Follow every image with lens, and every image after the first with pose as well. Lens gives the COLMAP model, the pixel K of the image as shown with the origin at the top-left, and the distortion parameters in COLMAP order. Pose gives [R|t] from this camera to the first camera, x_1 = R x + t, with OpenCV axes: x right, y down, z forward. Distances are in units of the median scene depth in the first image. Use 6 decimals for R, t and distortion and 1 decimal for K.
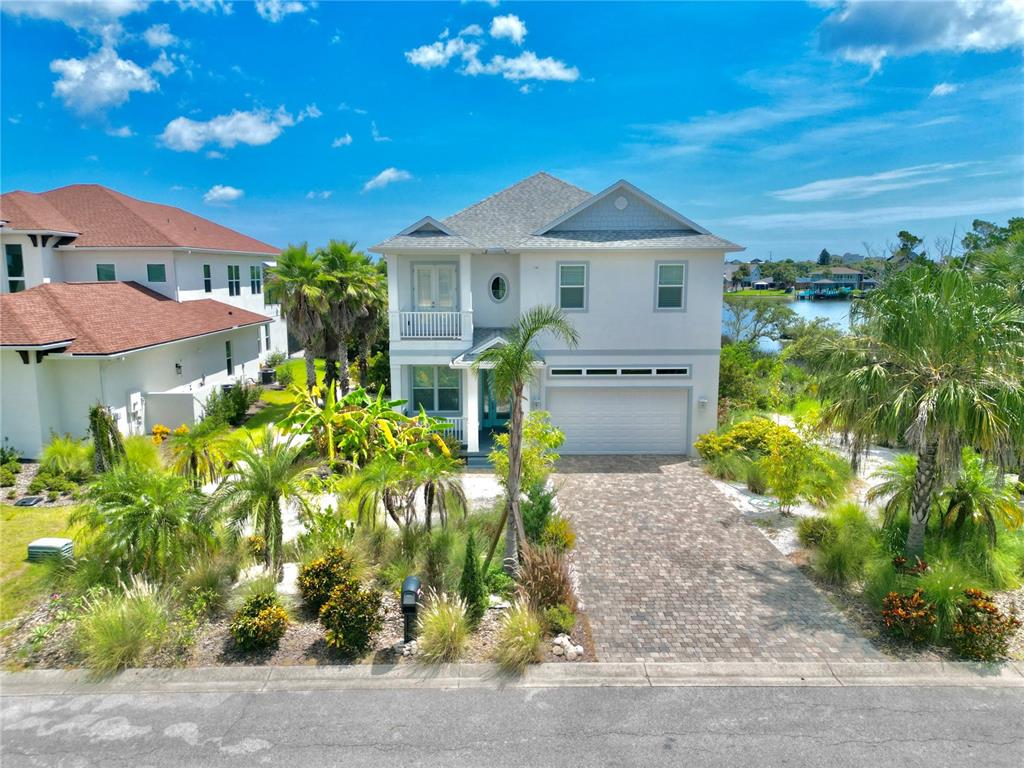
lens RADIAL K [[713.5, 0, 508.6], [0, 713.5, 383.9], [0, 0, 1]] dist [0.050369, -0.044495]
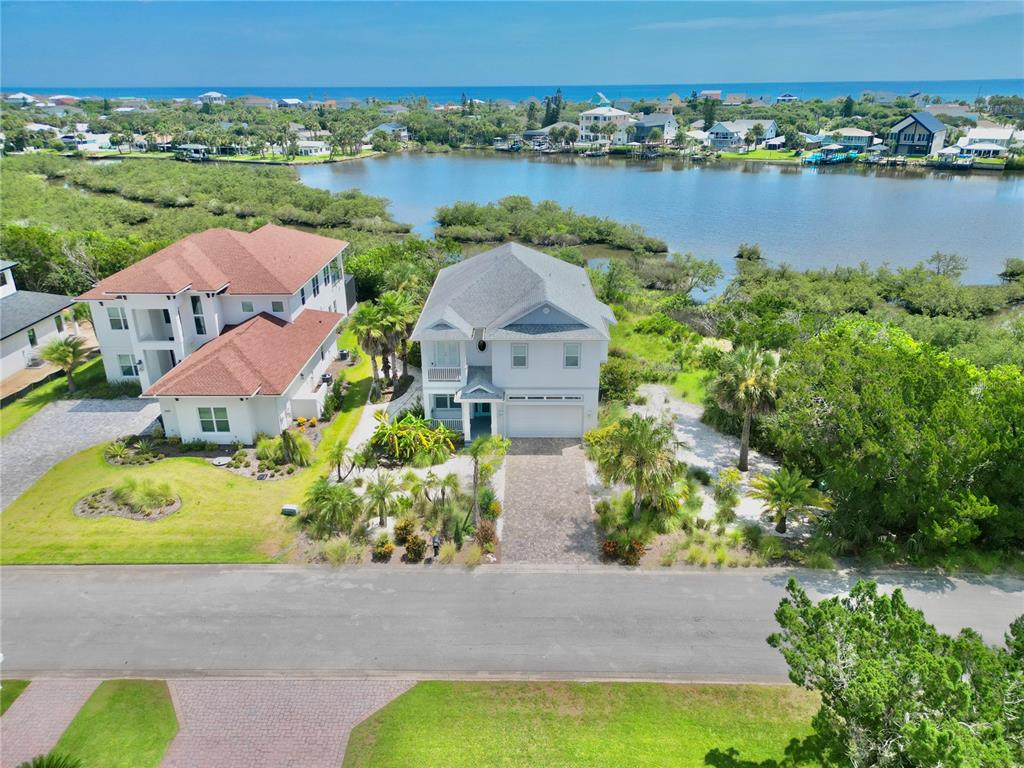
lens RADIAL K [[705.0, 0, 510.0], [0, 705.0, 382.8], [0, 0, 1]] dist [0.062518, 0.000083]
pose [[0.999503, 0.008678, -0.030301, 0.130967], [-0.001287, 0.971786, 0.235861, -0.543016], [0.031493, -0.235705, 0.971314, -0.873555]]
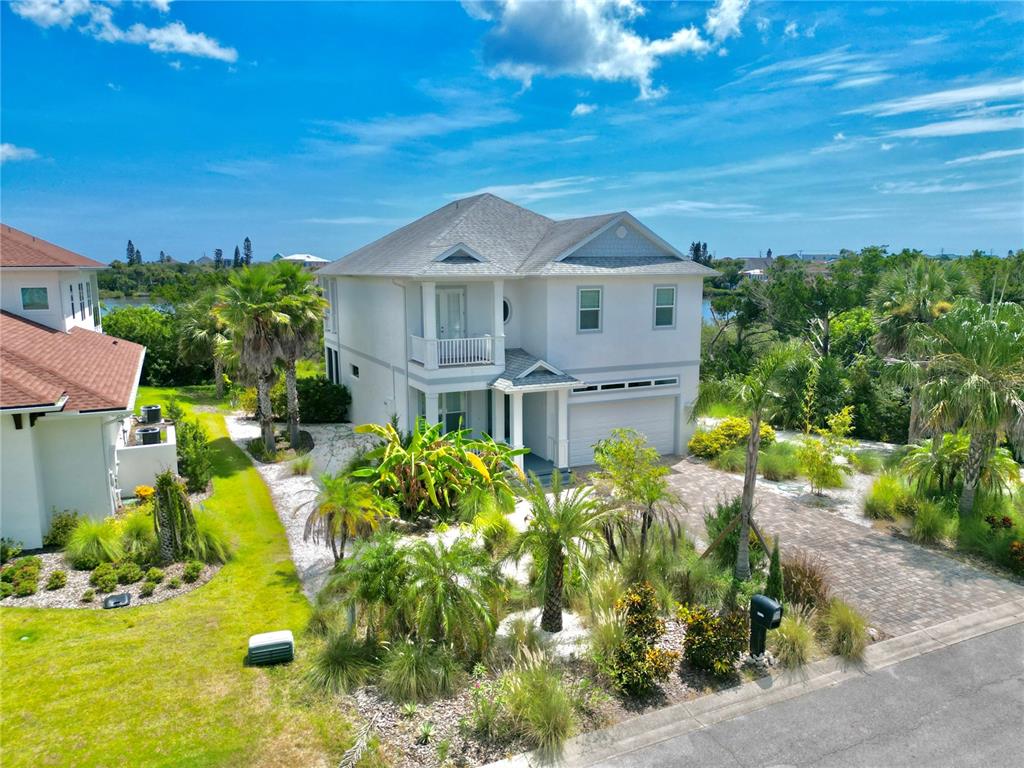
lens RADIAL K [[713.5, 0, 508.6], [0, 713.5, 383.9], [0, 0, 1]] dist [0.050369, -0.044495]
pose [[0.913513, -0.068112, 0.401067, -0.496391], [0.067185, 0.997606, 0.016392, -0.054517], [-0.401224, 0.011971, 0.915902, 0.073869]]
